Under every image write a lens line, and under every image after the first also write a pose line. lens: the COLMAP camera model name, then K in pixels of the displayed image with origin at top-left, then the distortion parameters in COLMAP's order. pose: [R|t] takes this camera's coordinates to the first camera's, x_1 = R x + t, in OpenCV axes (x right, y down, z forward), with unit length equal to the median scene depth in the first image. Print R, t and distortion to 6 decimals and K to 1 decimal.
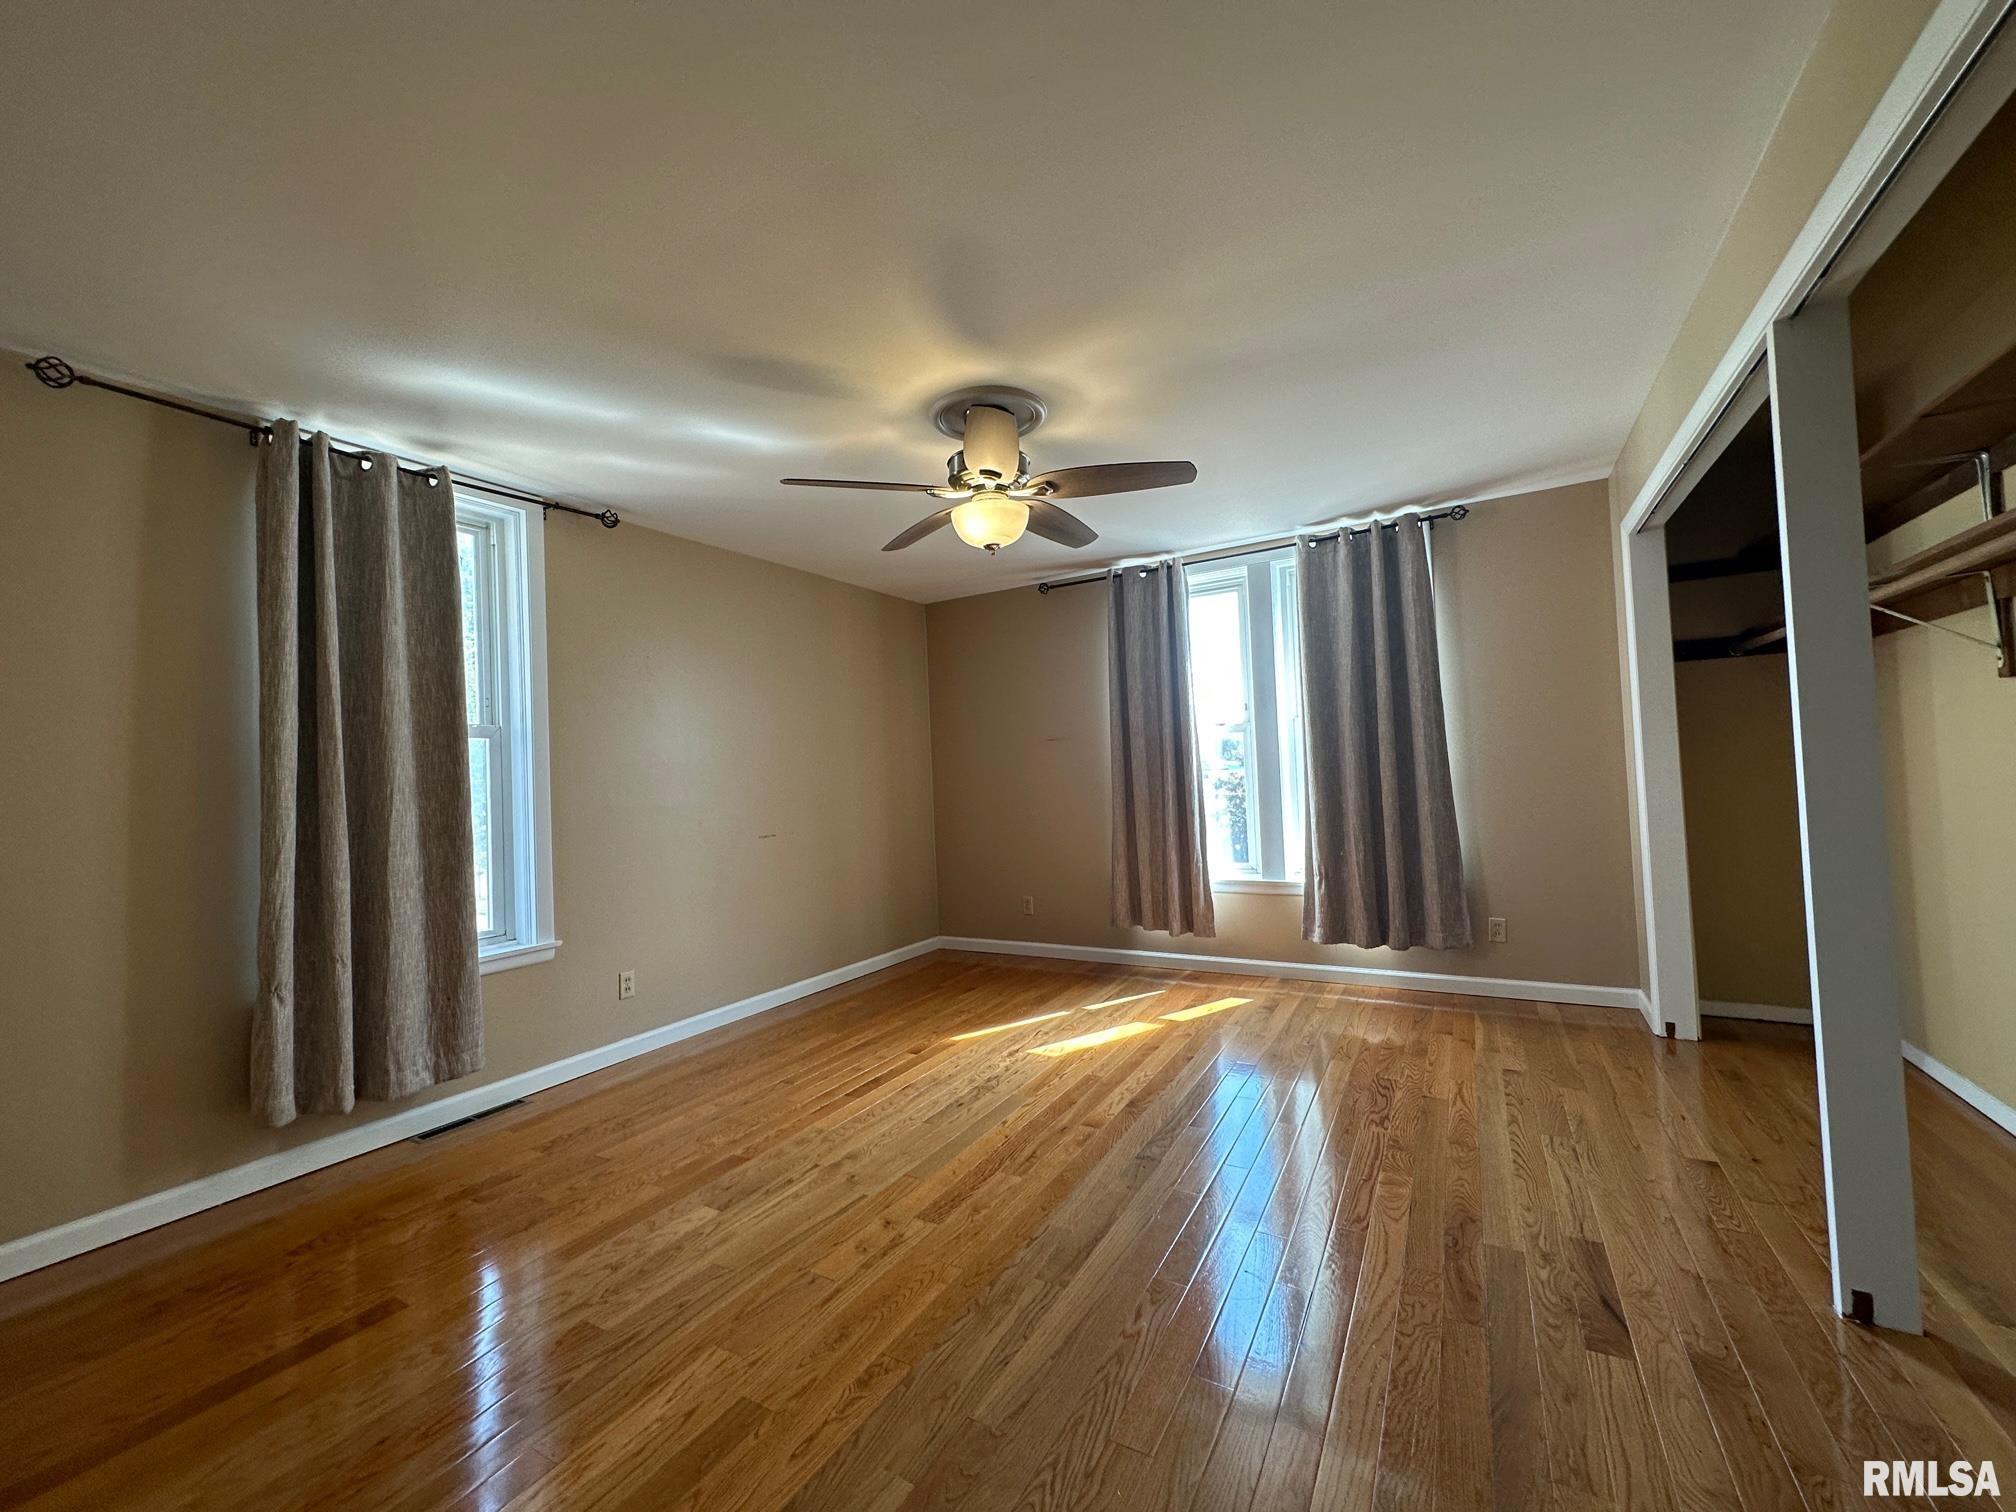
lens RADIAL K [[802.2, 0, 1005.7], [0, 802.2, 755.1], [0, 0, 1]] dist [-0.002770, 0.000838]
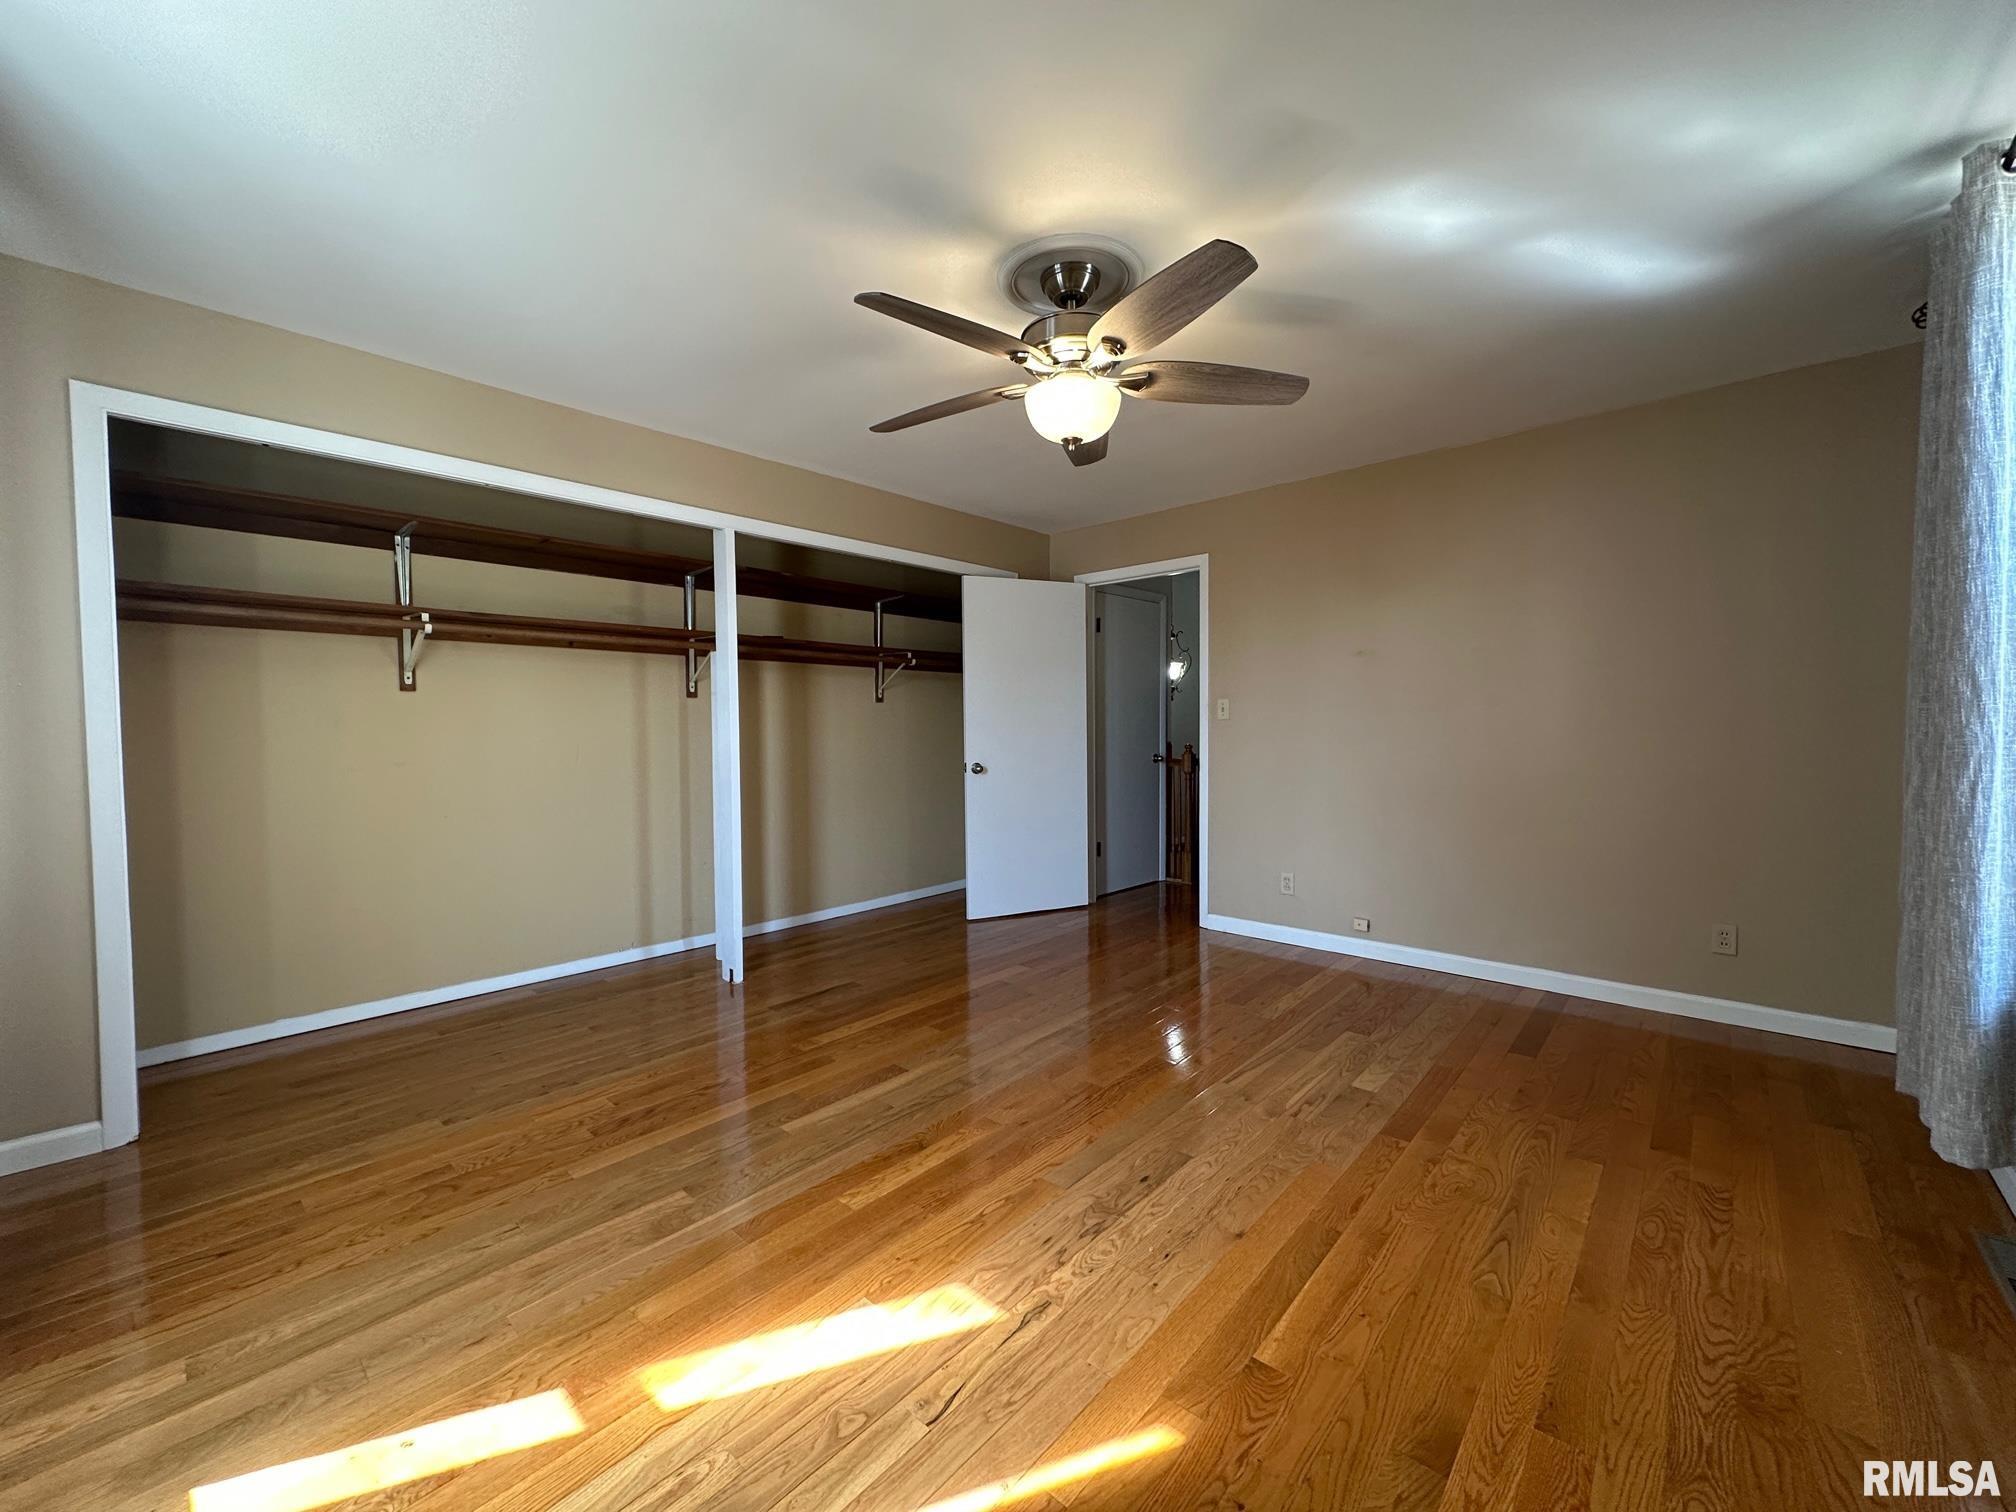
lens RADIAL K [[802.2, 0, 1005.7], [0, 802.2, 755.1], [0, 0, 1]] dist [-0.002770, 0.000838]
pose [[-0.977271, 0.046862, 0.206749, -0.102625], [0.048313, 0.998830, 0.001970, 0.053946], [-0.206415, 0.011914, -0.978392, 1.747669]]
